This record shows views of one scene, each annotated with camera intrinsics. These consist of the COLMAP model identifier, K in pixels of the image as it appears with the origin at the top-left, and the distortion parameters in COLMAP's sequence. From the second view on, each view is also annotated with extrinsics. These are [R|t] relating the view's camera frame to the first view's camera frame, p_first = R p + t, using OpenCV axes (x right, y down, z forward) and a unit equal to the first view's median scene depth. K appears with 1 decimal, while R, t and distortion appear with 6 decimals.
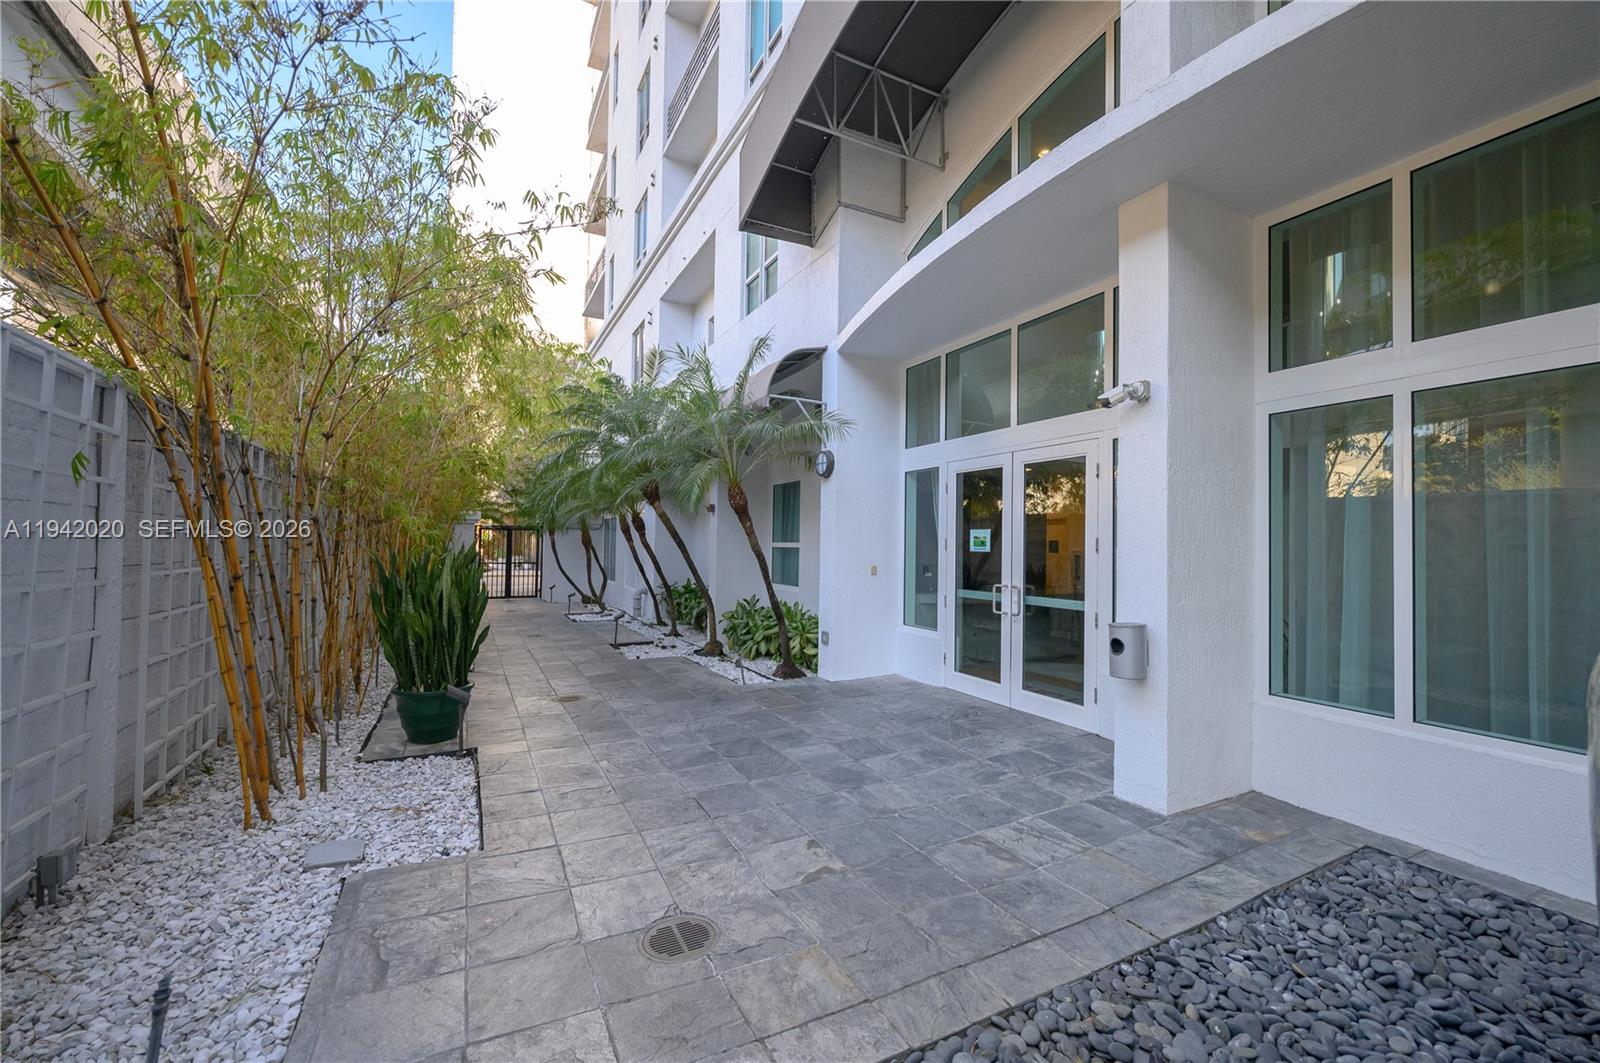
lens RADIAL K [[632.3, 0, 795.9], [0, 632.3, 535.9], [0, 0, 1]] dist [-0.001289, -0.000155]
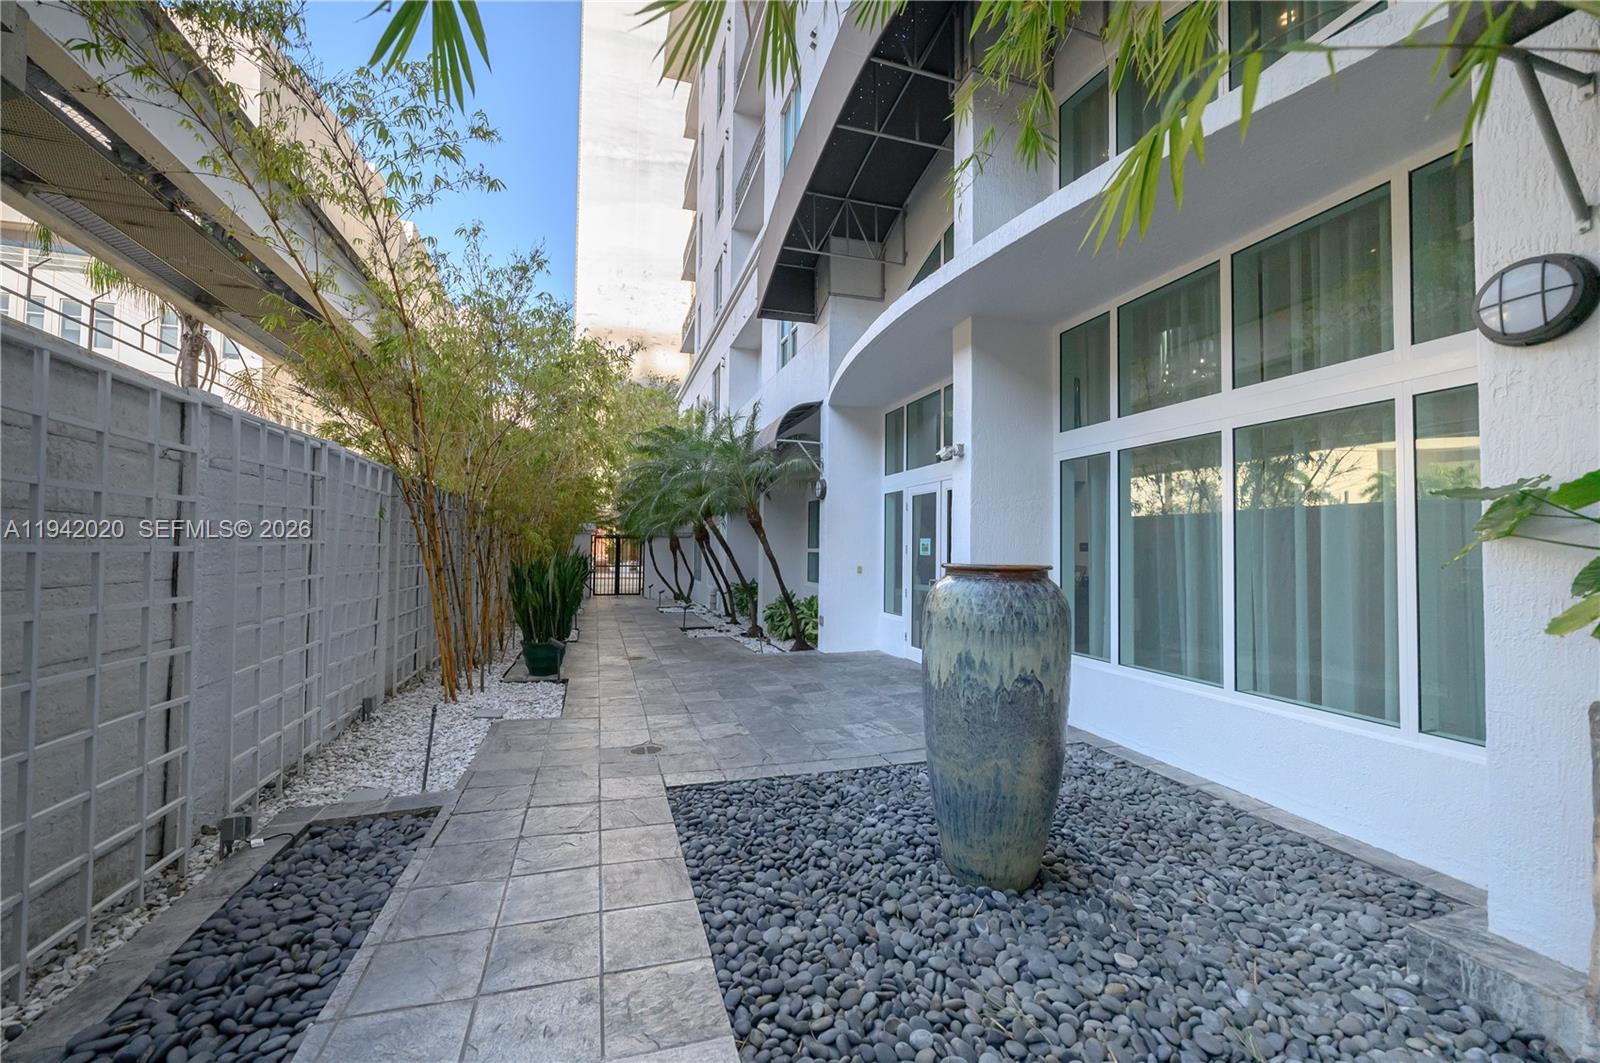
lens RADIAL K [[632.3, 0, 797.7], [0, 632.3, 533.7], [0, 0, 1]] dist [-0.001289, -0.000155]
pose [[0.985038, -0.007740, -0.172166, 0.246688], [0.005779, 0.999913, -0.011890, -0.005395], [0.172243, 0.010717, 0.984996, -0.342302]]
